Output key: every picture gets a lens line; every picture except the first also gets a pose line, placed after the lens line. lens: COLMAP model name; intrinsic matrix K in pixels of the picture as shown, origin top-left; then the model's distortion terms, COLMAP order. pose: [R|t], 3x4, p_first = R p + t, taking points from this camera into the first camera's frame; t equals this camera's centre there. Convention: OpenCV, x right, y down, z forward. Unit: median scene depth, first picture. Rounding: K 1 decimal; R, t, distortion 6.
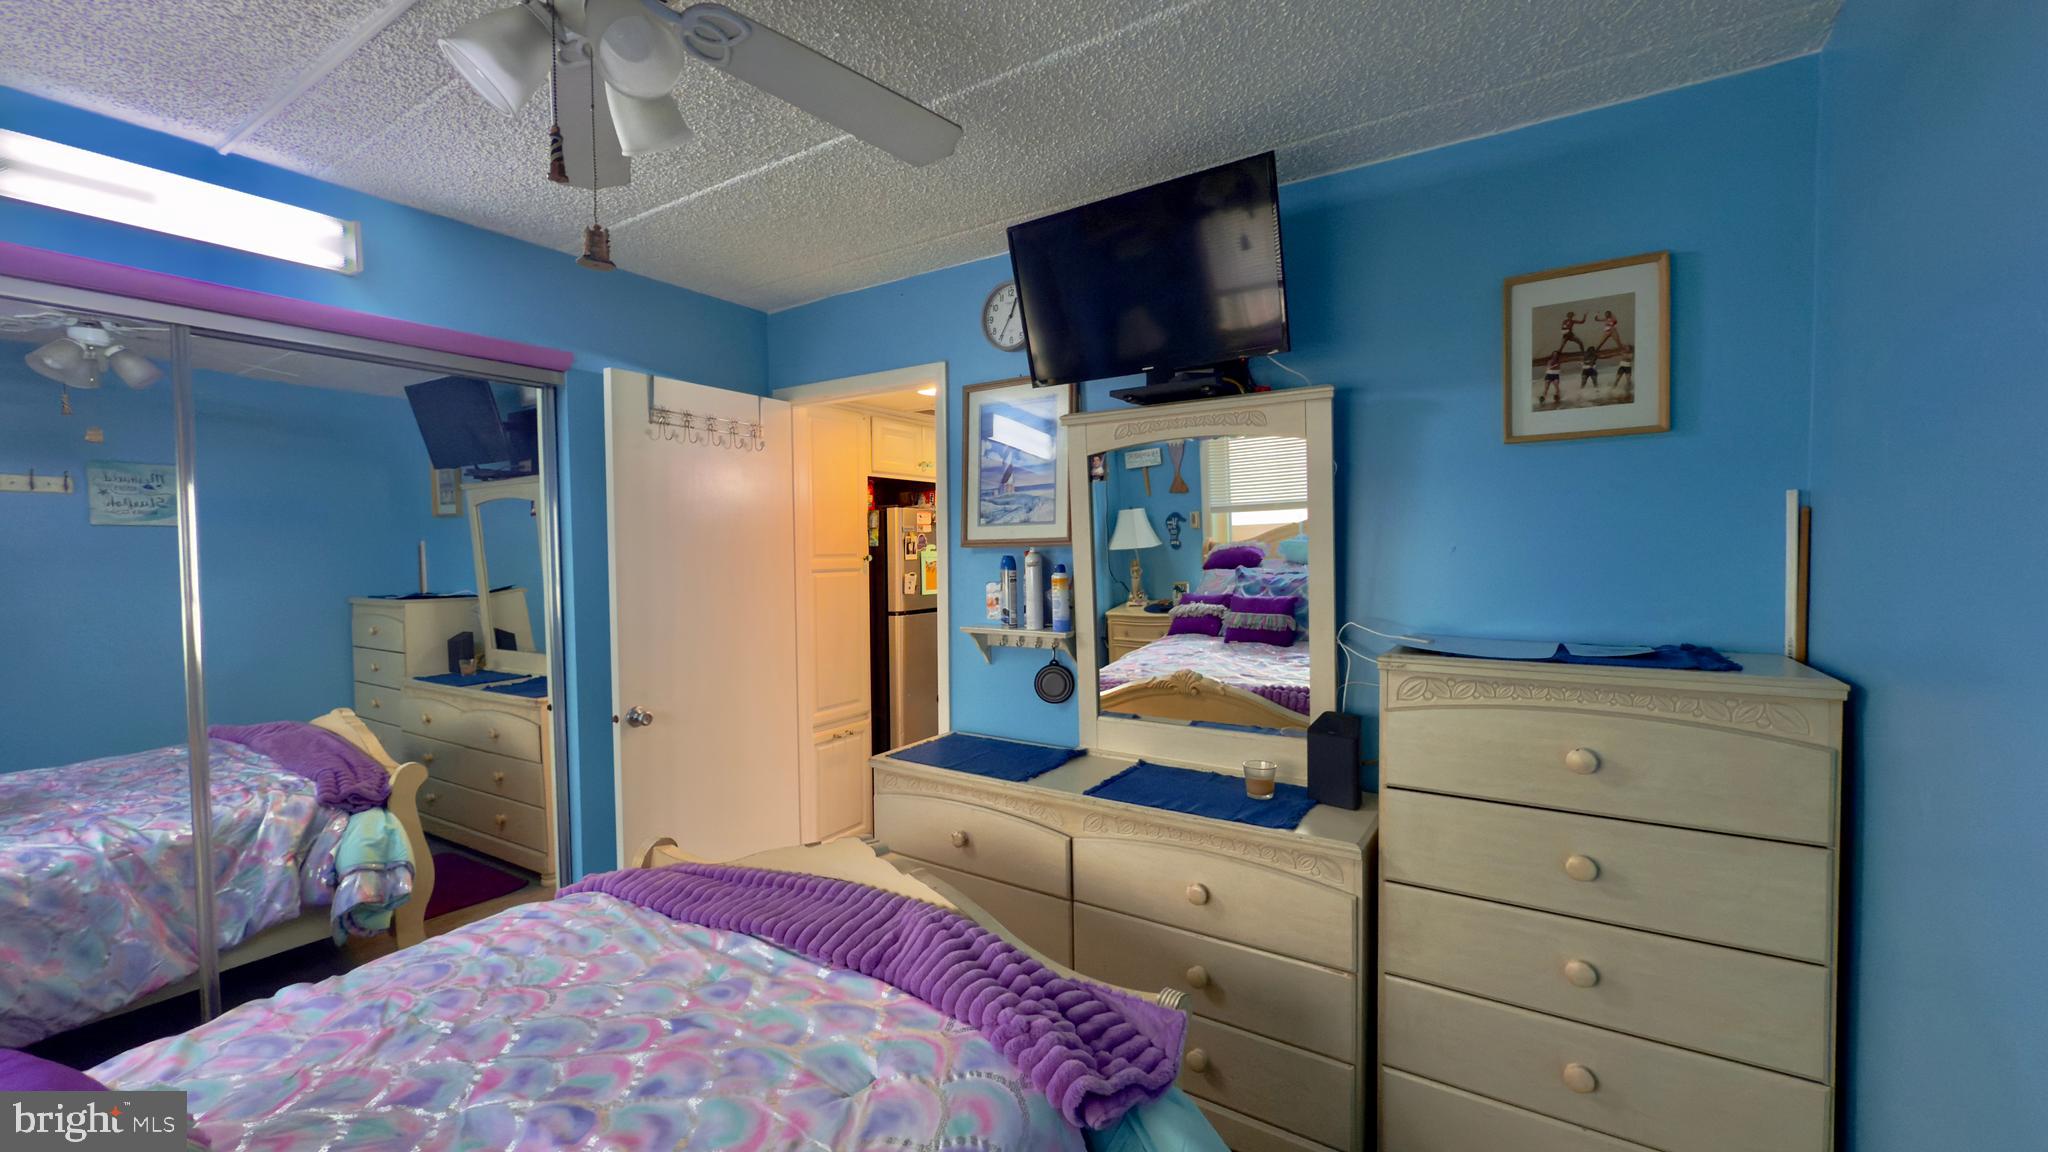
lens RADIAL K [[813.2, 0, 1023.2], [0, 813.2, 574.9], [0, 0, 1]] dist [-0.001938, 0.000843]
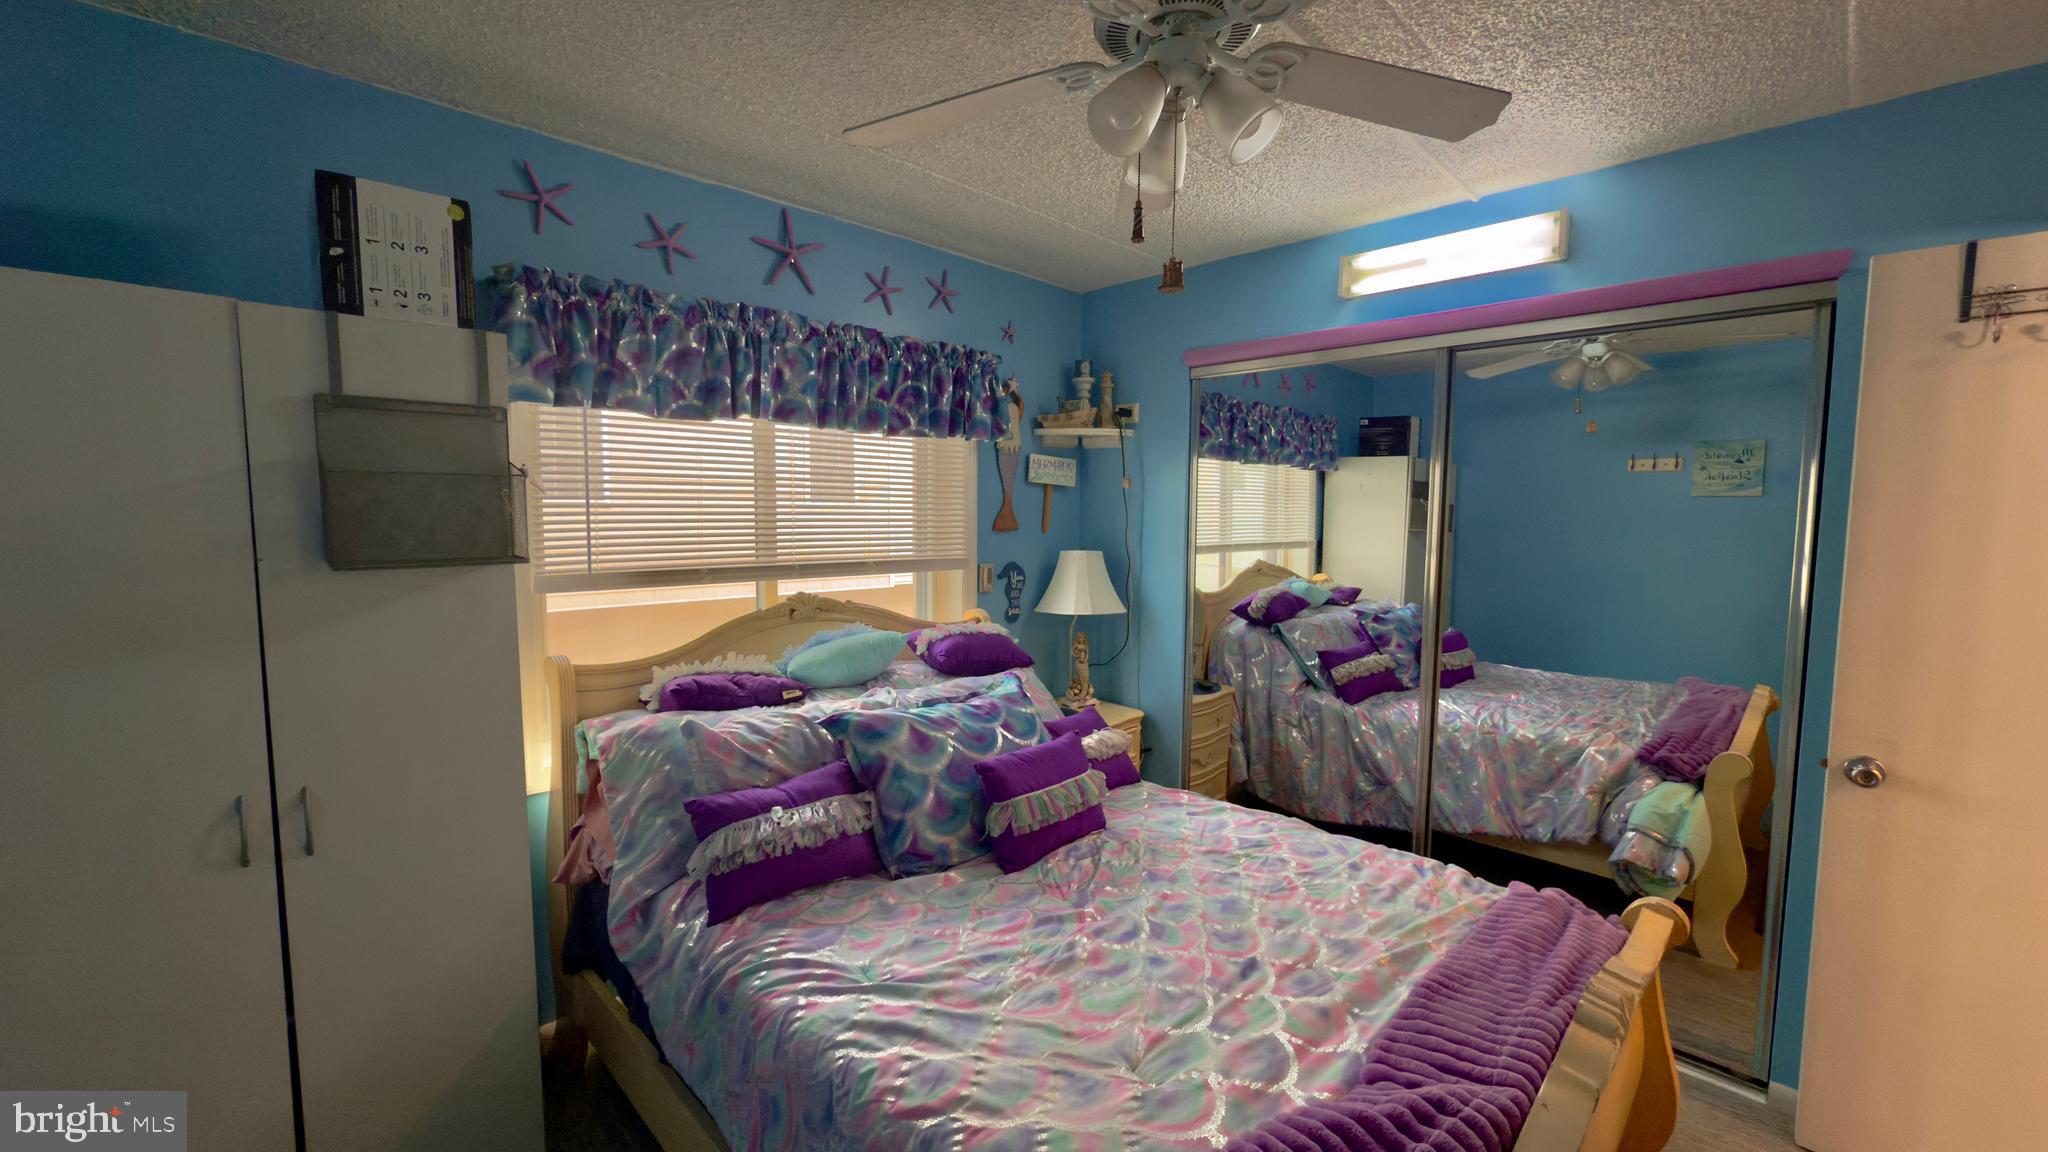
lens RADIAL K [[801.9, 0, 1044.4], [0, 801.9, 578.4], [0, 0, 1]] dist [-0.001077, 0.000085]
pose [[-0.212331, 0.085508, -0.973449, 0.301800], [-0.042841, 0.994392, 0.096692, -0.020471], [0.976258, 0.062234, -0.207477, 0.451986]]
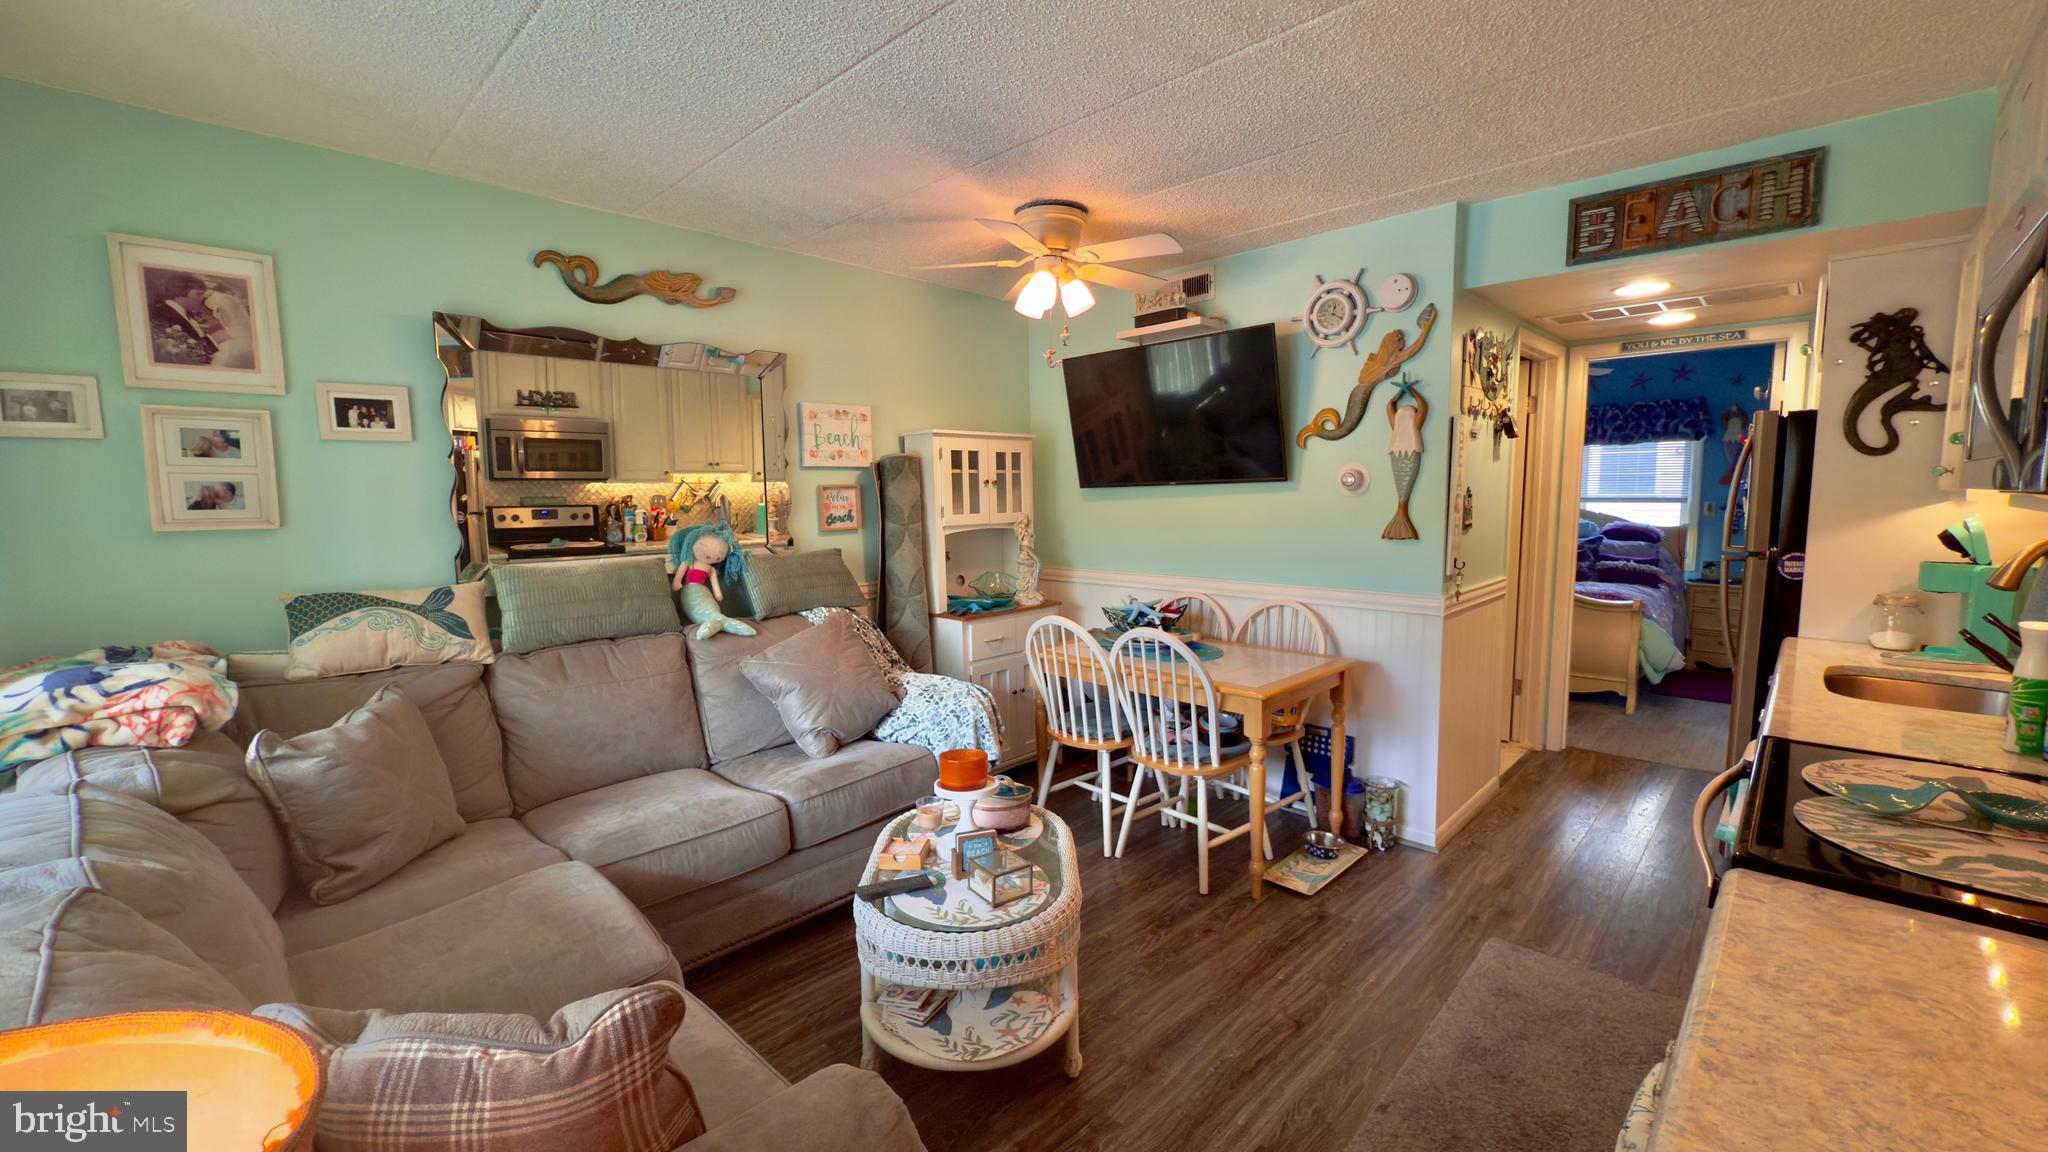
lens RADIAL K [[813.2, 0, 1023.2], [0, 813.2, 574.9], [0, 0, 1]] dist [-0.001938, 0.000843]
pose [[-0.979685, -0.002668, 0.200525, 0.637405], [0.025211, 0.990340, 0.136349, -0.084025], [-0.198952, 0.138634, -0.970154, 2.837291]]
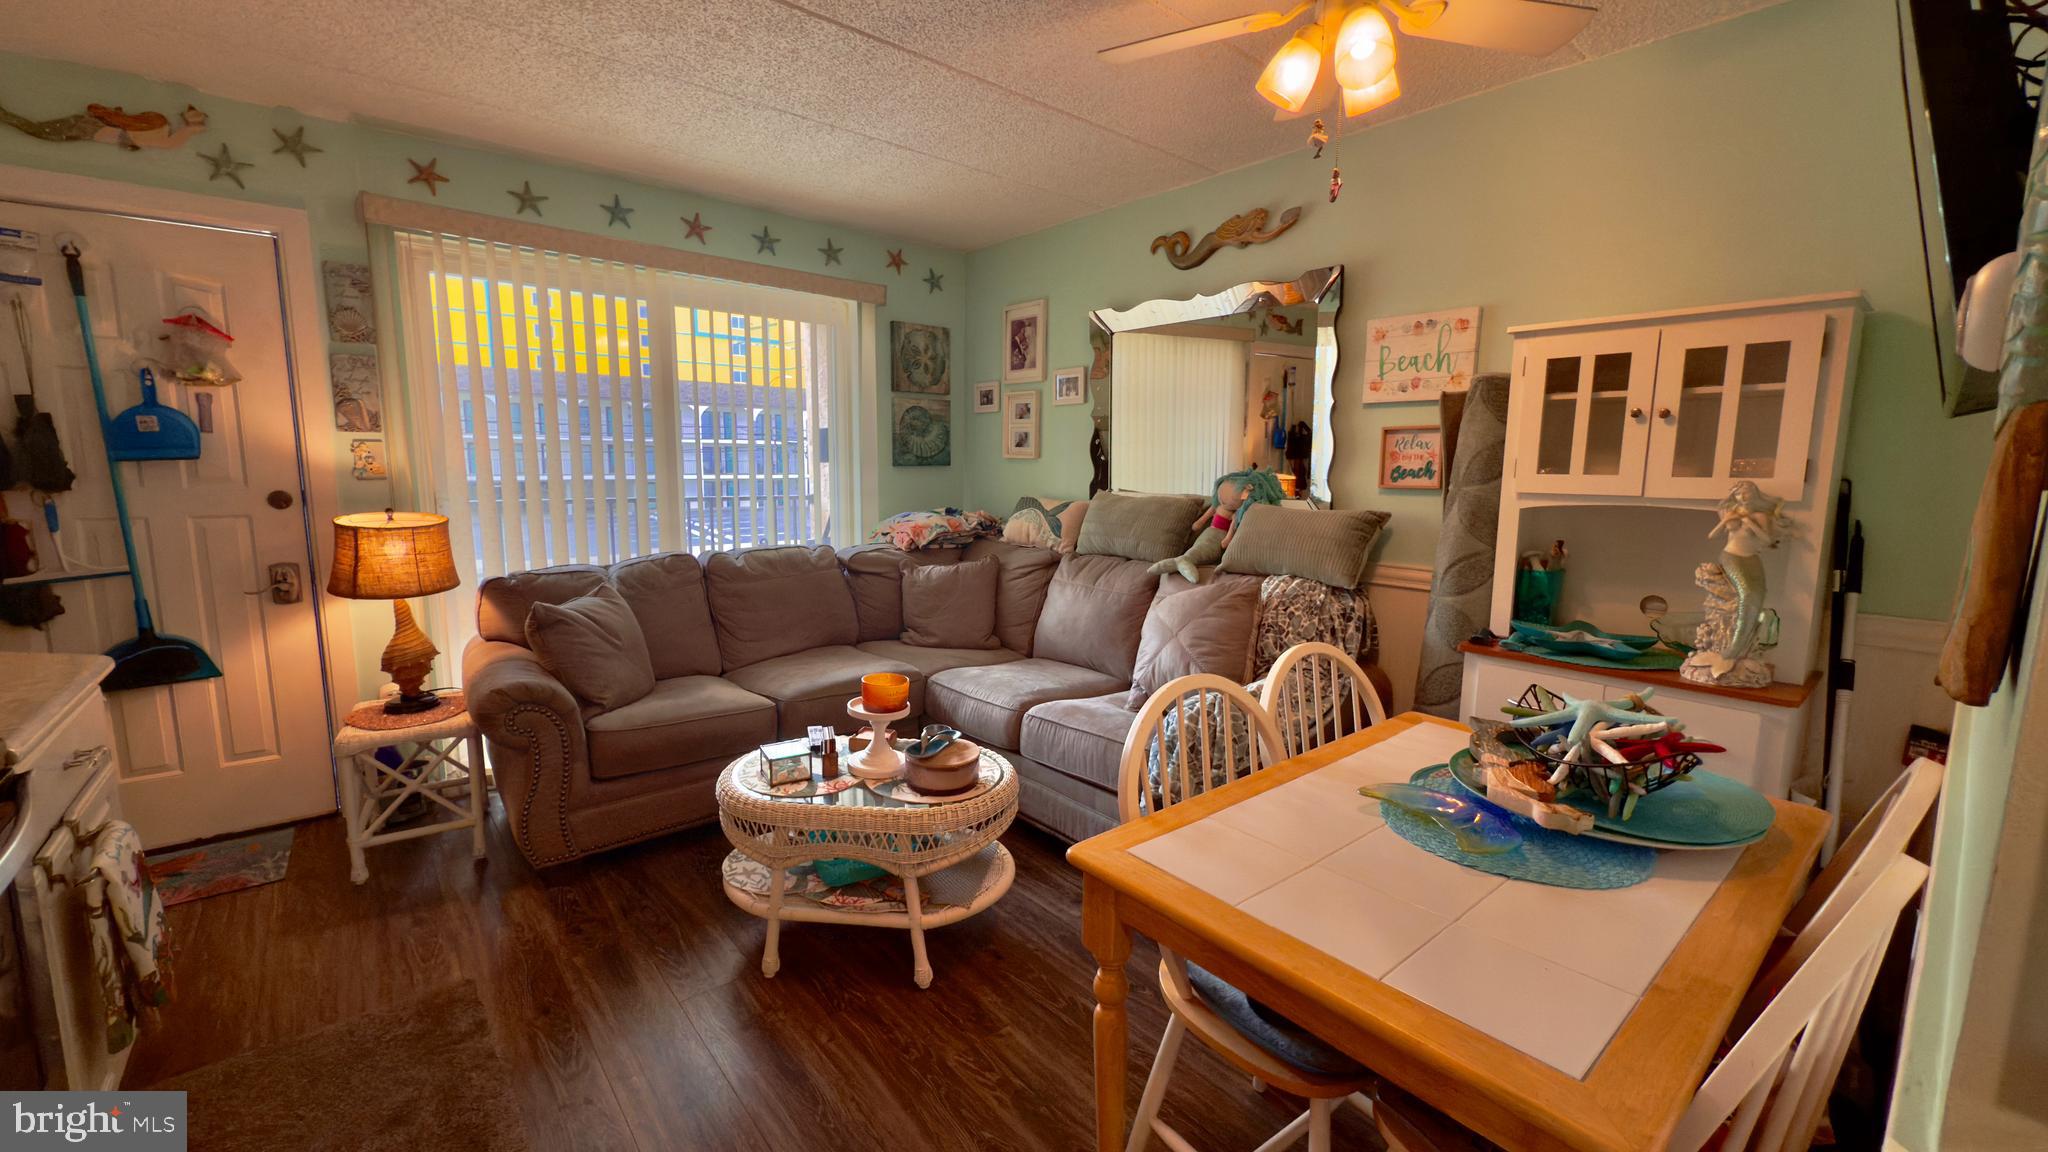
lens RADIAL K [[813.3, 0, 1026.2], [0, 813.3, 574.7], [0, 0, 1]] dist [-0.002322, 0.000028]
pose [[0.289670, -0.126390, 0.948745, 0.080199], [0.021167, 0.991846, 0.125669, -0.005591], [-0.956892, -0.016320, 0.289983, 1.645103]]
